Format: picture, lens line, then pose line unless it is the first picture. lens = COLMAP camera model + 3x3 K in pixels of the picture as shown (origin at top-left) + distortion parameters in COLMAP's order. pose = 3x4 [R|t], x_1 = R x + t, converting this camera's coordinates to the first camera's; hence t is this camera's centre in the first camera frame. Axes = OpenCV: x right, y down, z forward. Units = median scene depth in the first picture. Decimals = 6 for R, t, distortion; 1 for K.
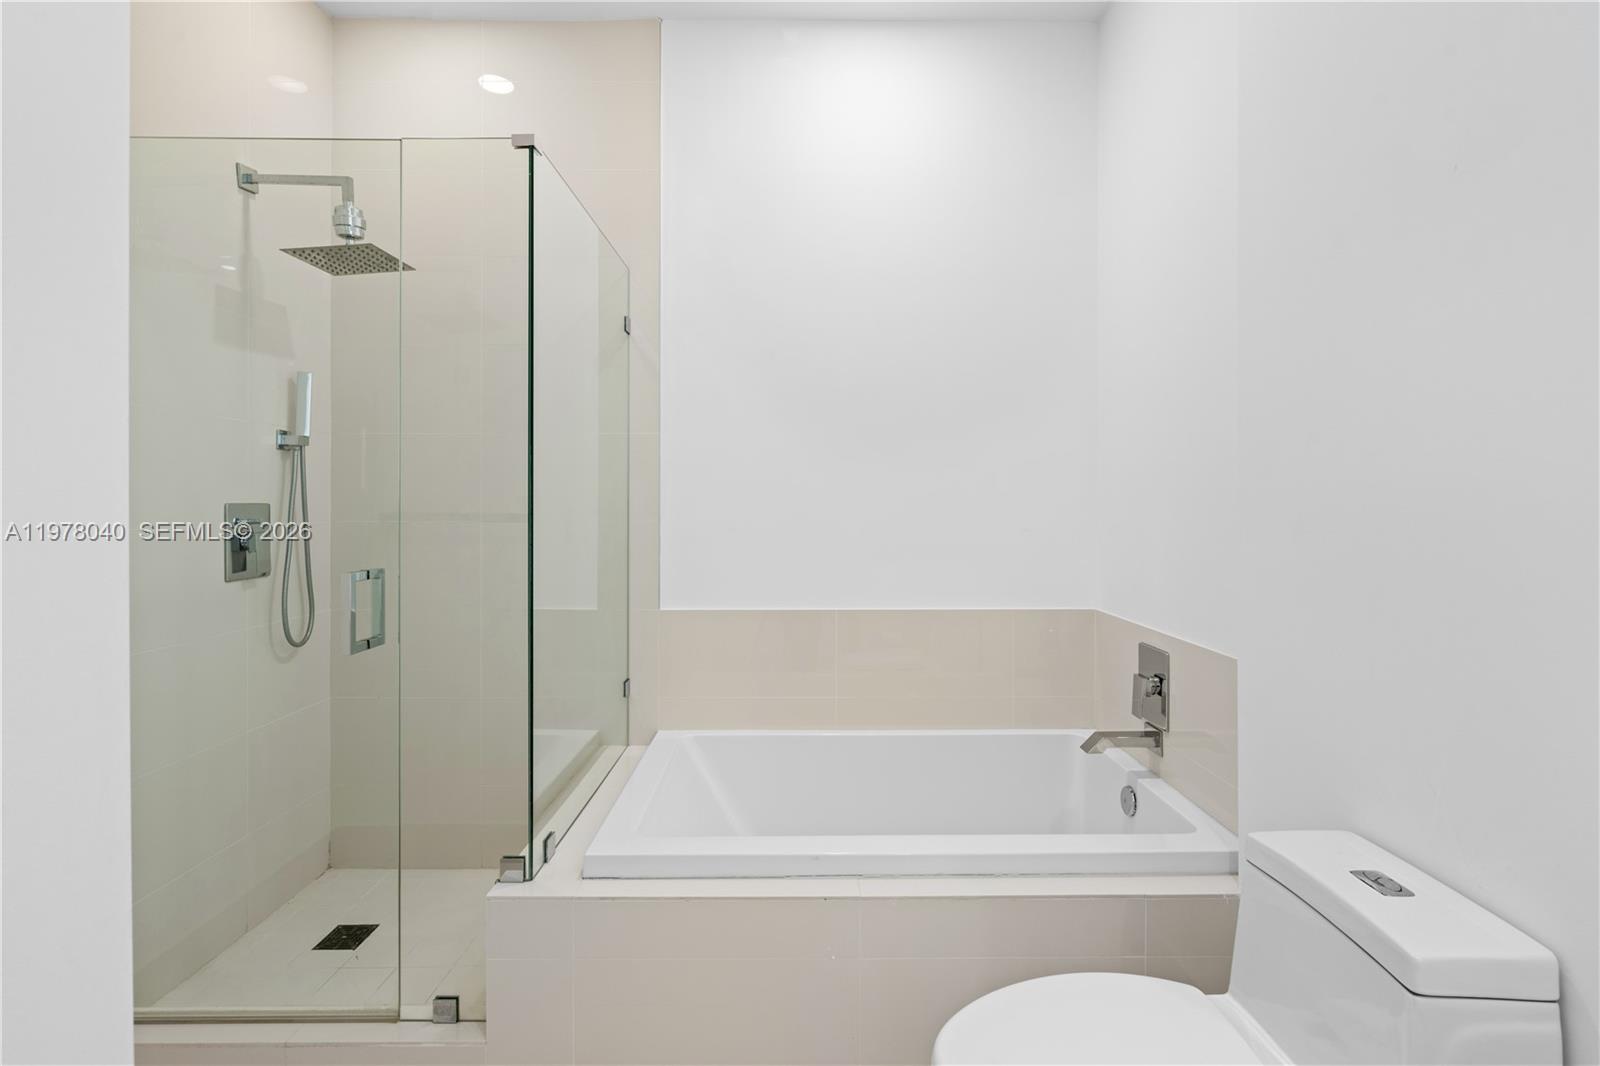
lens RADIAL K [[710.8, 0, 804.3], [0, 710.8, 518.9], [0, 0, 1]] dist [-0.007764, 0.002020]
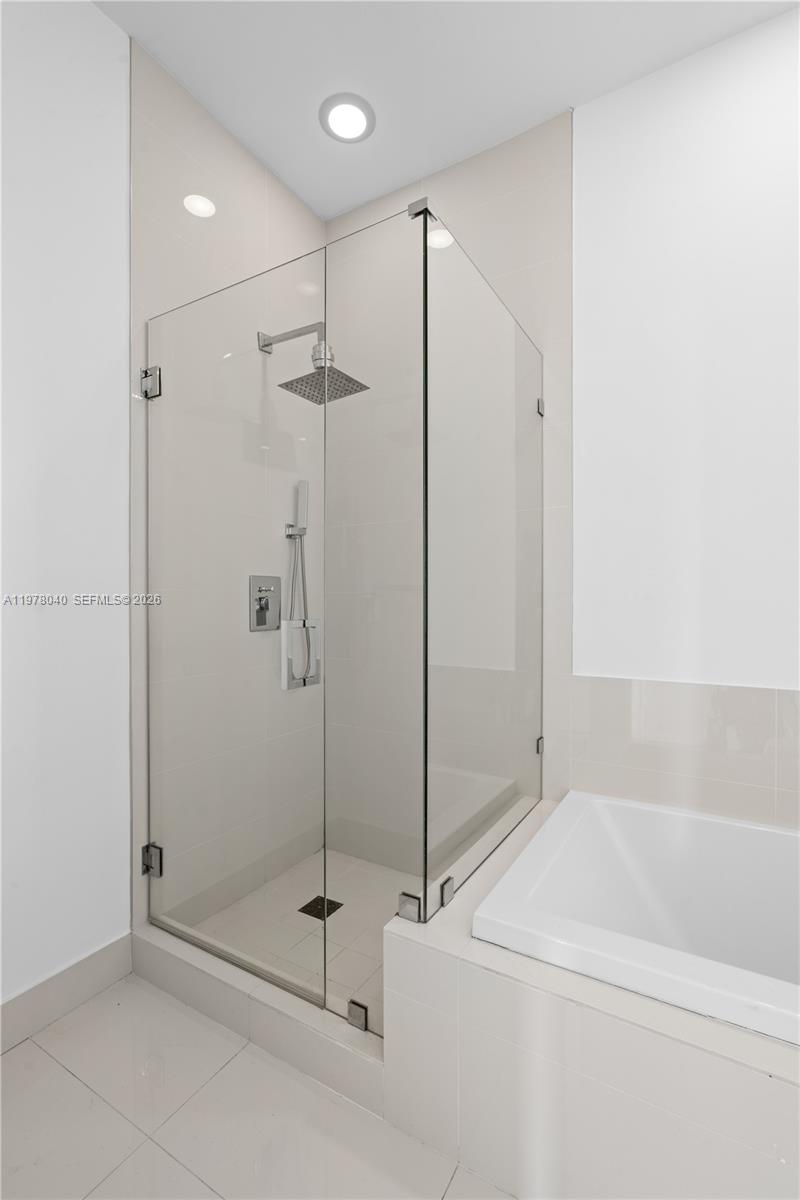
lens RADIAL K [[533.1, 0, 403.8], [0, 533.1, 603.5], [0, 0, 1]] dist [-0.007764, 0.002020]
pose [[0.852156, 0.001893, -0.523284, -0.004703], [-0.007662, 0.999931, -0.008860, 0.039612], [0.523231, 0.011559, 0.852112, 0.249712]]
